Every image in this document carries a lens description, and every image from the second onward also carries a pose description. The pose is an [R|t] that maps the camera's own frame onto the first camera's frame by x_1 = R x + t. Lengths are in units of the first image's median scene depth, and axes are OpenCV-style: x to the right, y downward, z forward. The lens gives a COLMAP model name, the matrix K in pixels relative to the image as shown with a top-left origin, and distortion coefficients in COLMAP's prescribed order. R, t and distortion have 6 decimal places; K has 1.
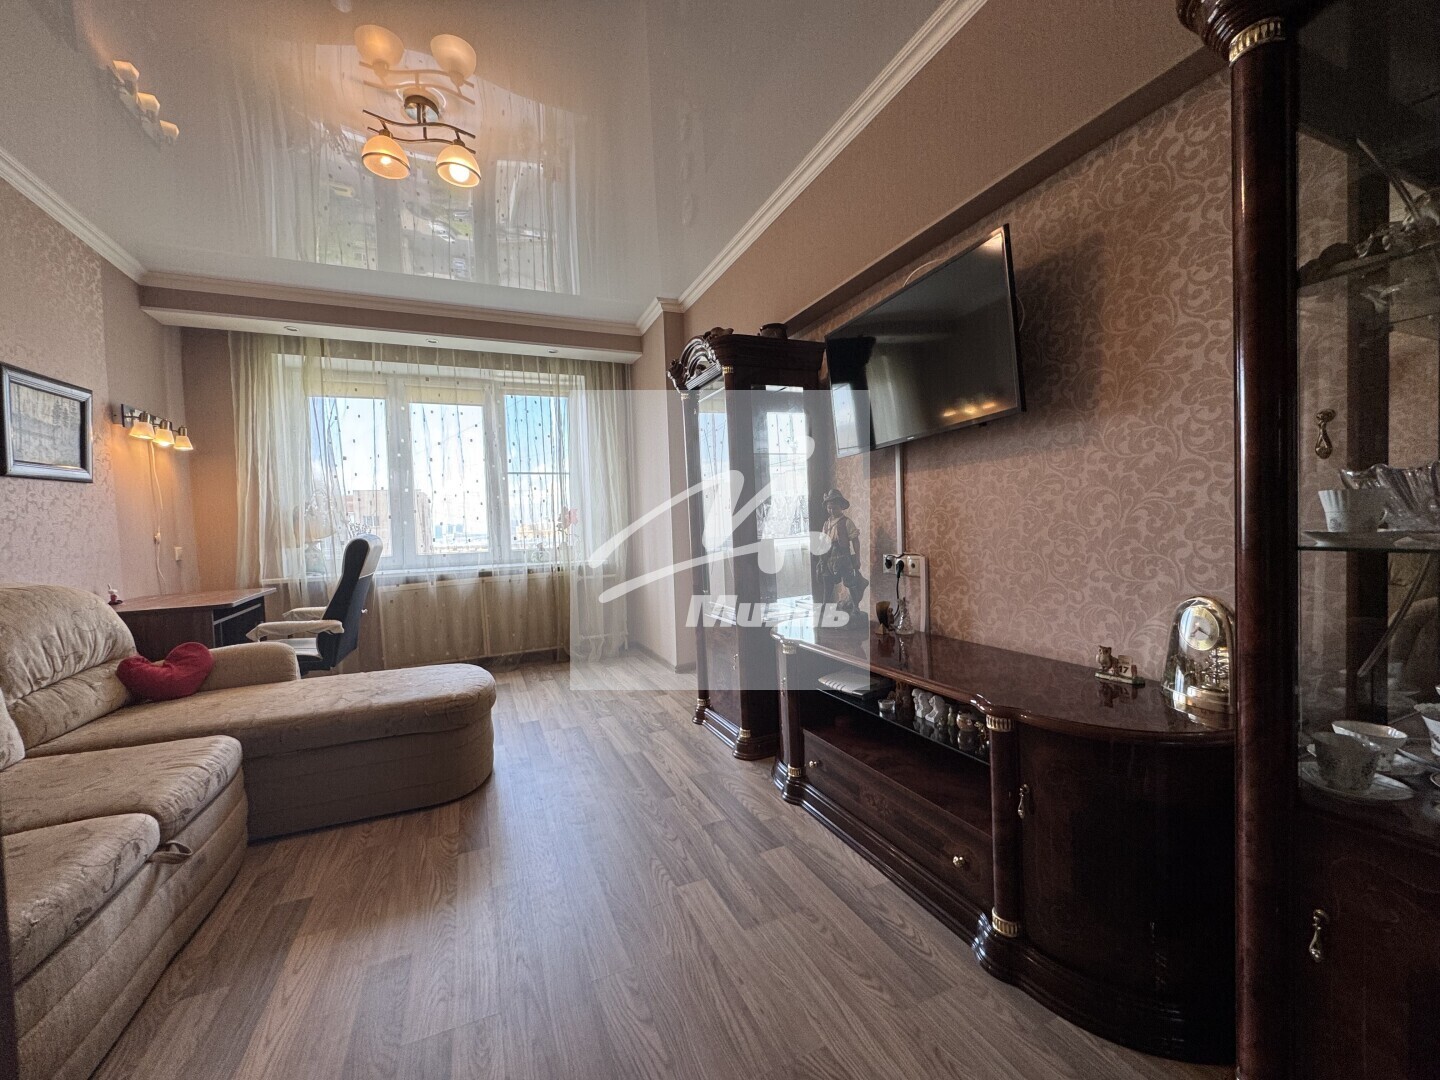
lens RADIAL K [[575.3, 0, 719.4], [0, 575.3, 541.4], [0, 0, 1]] dist [-0.002825, -0.000113]
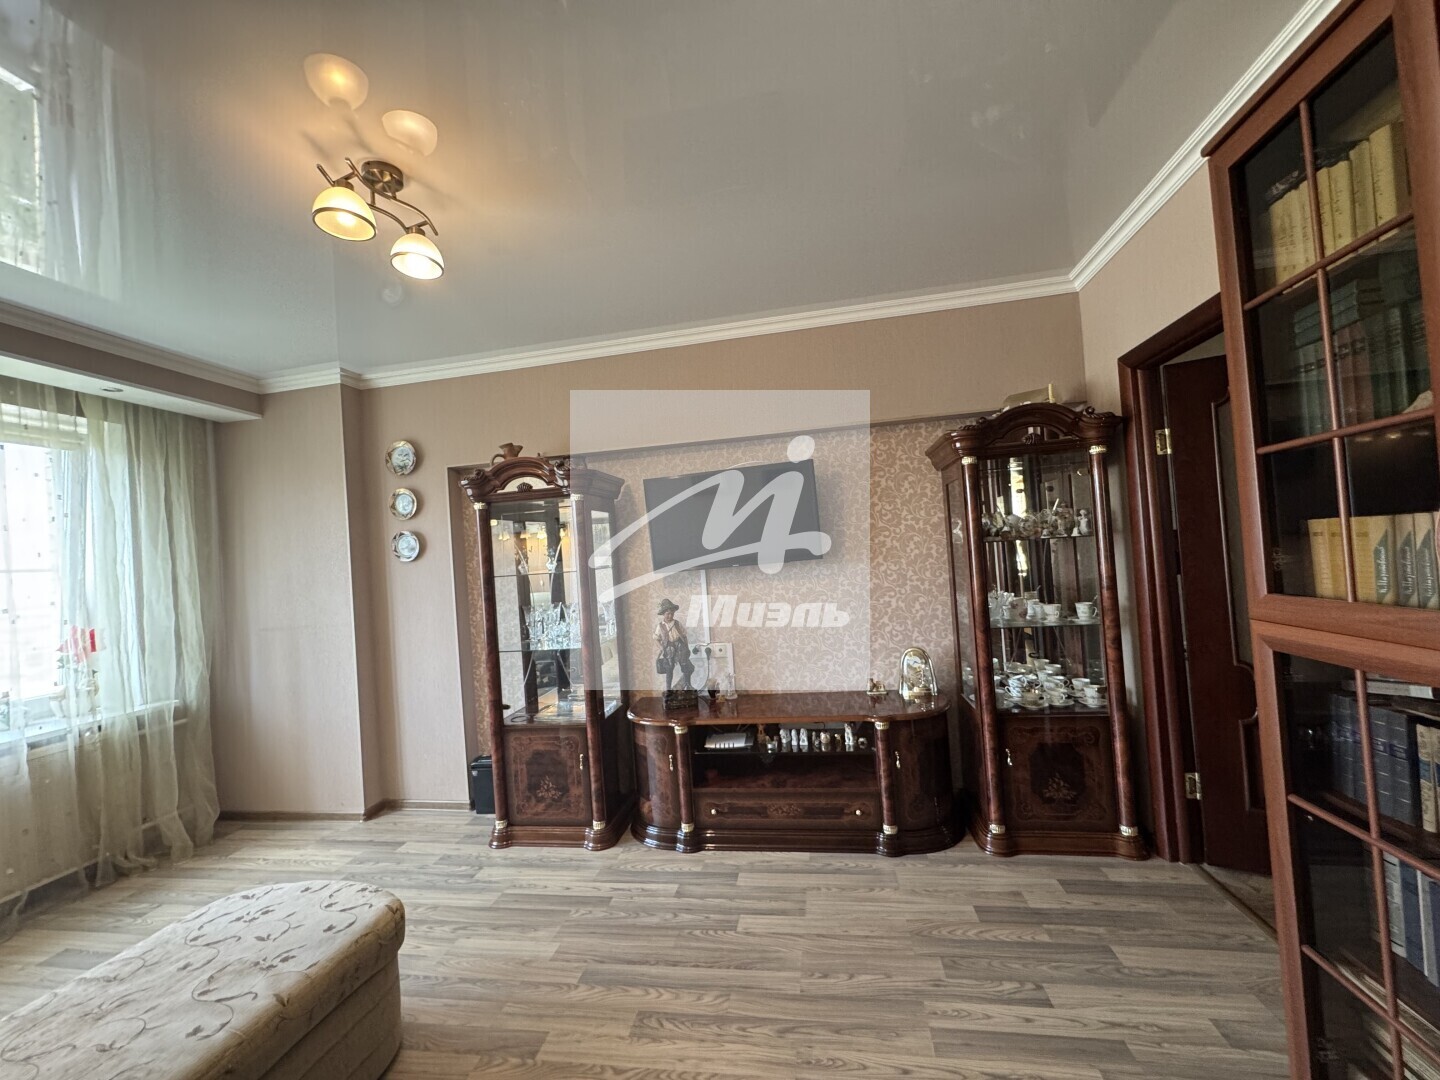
lens RADIAL K [[575.3, 0, 719.4], [0, 575.3, 541.4], [0, 0, 1]] dist [-0.002825, -0.000113]
pose [[0.553762, 0.020450, 0.832424, -0.934925], [0.072072, 0.994770, -0.072383, -0.133702], [-0.829550, 0.100077, 0.549392, 0.194524]]
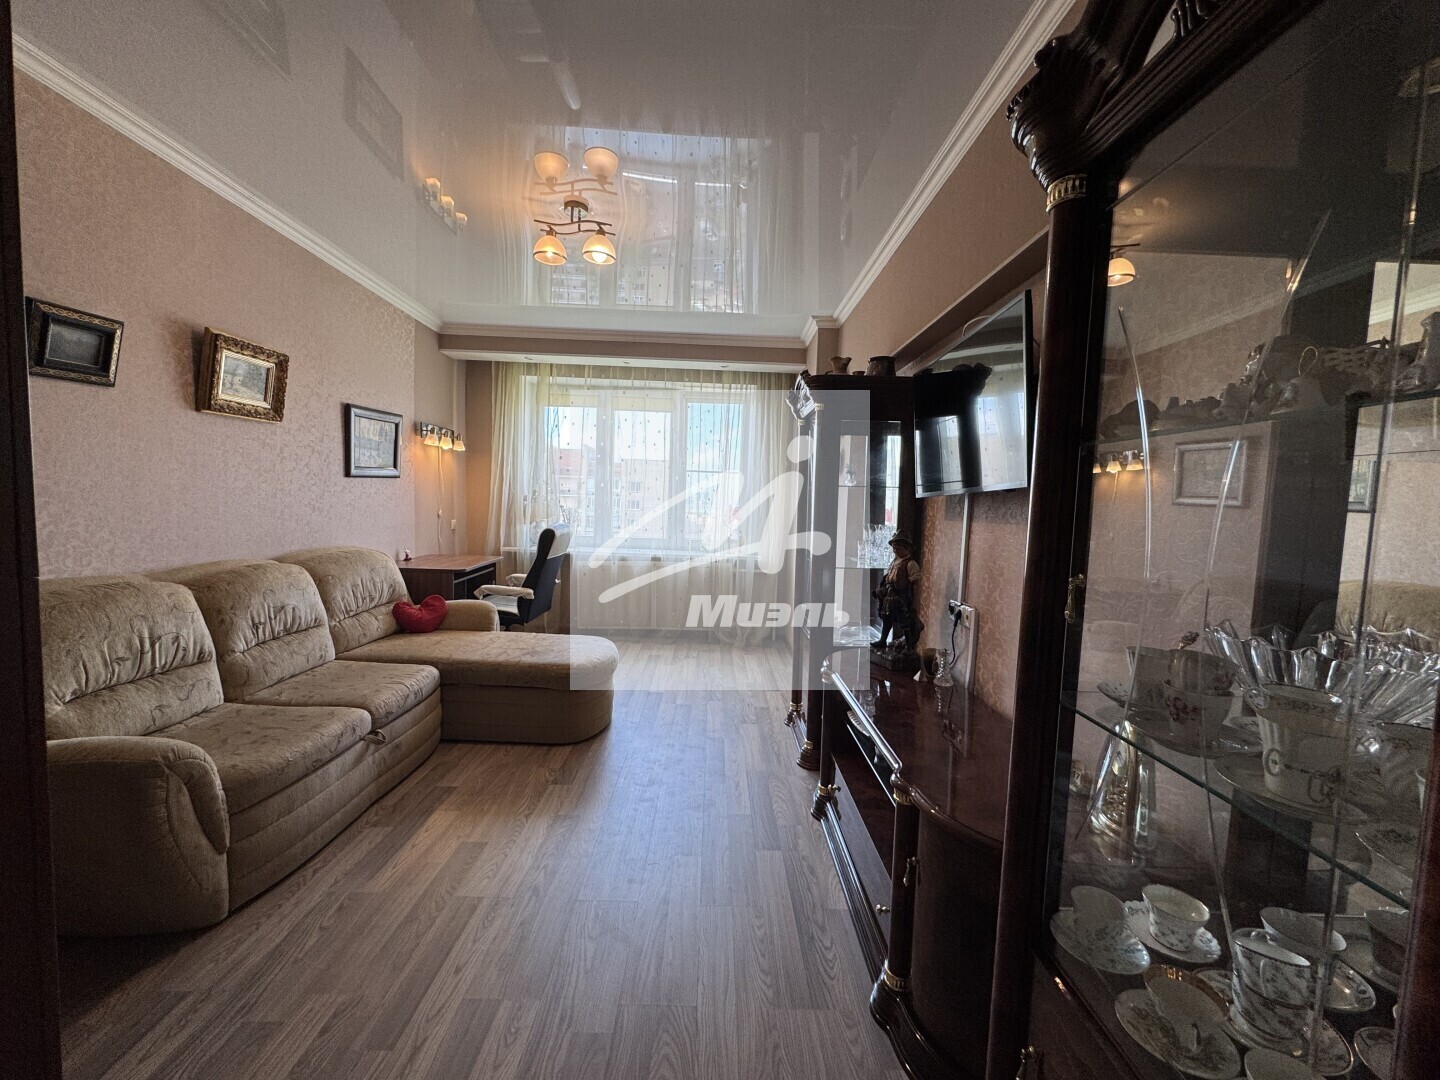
lens RADIAL K [[576.4, 0, 718.5], [0, 576.4, 539.2], [0, 0, 1]] dist [0.000252, 0.000099]
pose [[0.917271, 0.092986, -0.387257, 0.338981], [-0.078931, 0.995519, 0.052080, -0.115612], [0.390365, -0.017205, 0.920500, -0.071331]]
